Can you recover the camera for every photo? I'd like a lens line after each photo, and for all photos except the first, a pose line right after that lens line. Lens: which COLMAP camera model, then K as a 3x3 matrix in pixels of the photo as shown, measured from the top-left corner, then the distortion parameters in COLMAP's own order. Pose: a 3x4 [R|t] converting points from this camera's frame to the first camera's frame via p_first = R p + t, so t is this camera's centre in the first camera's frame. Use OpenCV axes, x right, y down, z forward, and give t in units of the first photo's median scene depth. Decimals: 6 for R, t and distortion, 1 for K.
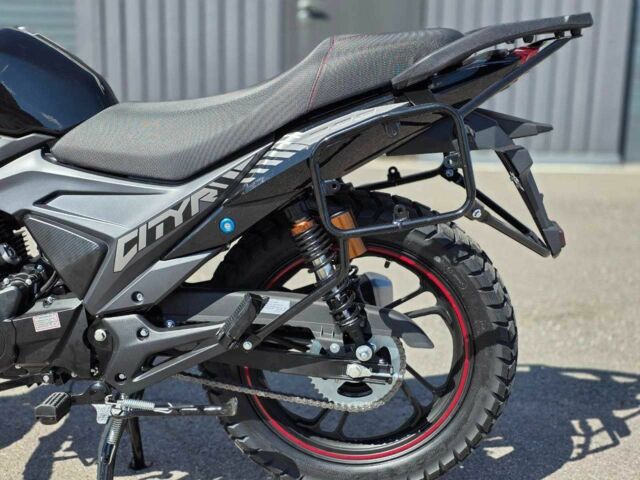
lens RADIAL K [[850.4, 0, 320.7], [0, 850.4, 242.9], [0, 0, 1]] dist [0.188351, -0.514842]
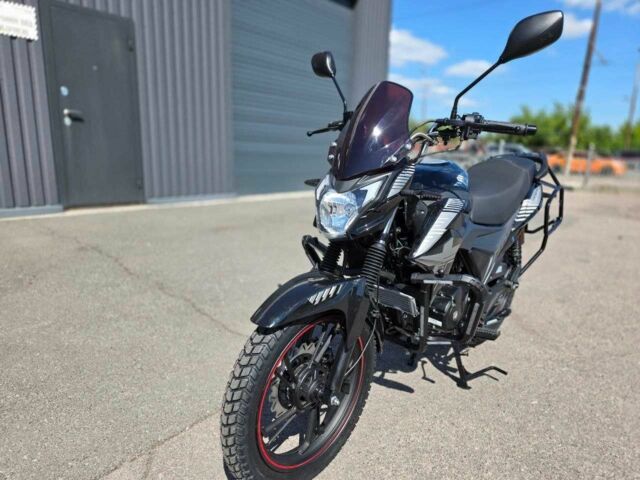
lens RADIAL K [[431.9, 0, 317.4], [0, 431.9, 239.7], [0, 0, 1]] dist [0.046953, -0.002299]
pose [[0.642481, -0.159931, 0.749427, -1.372267], [0.144852, 0.985694, 0.086170, -0.201887], [-0.752487, 0.053193, 0.656456, 0.575170]]
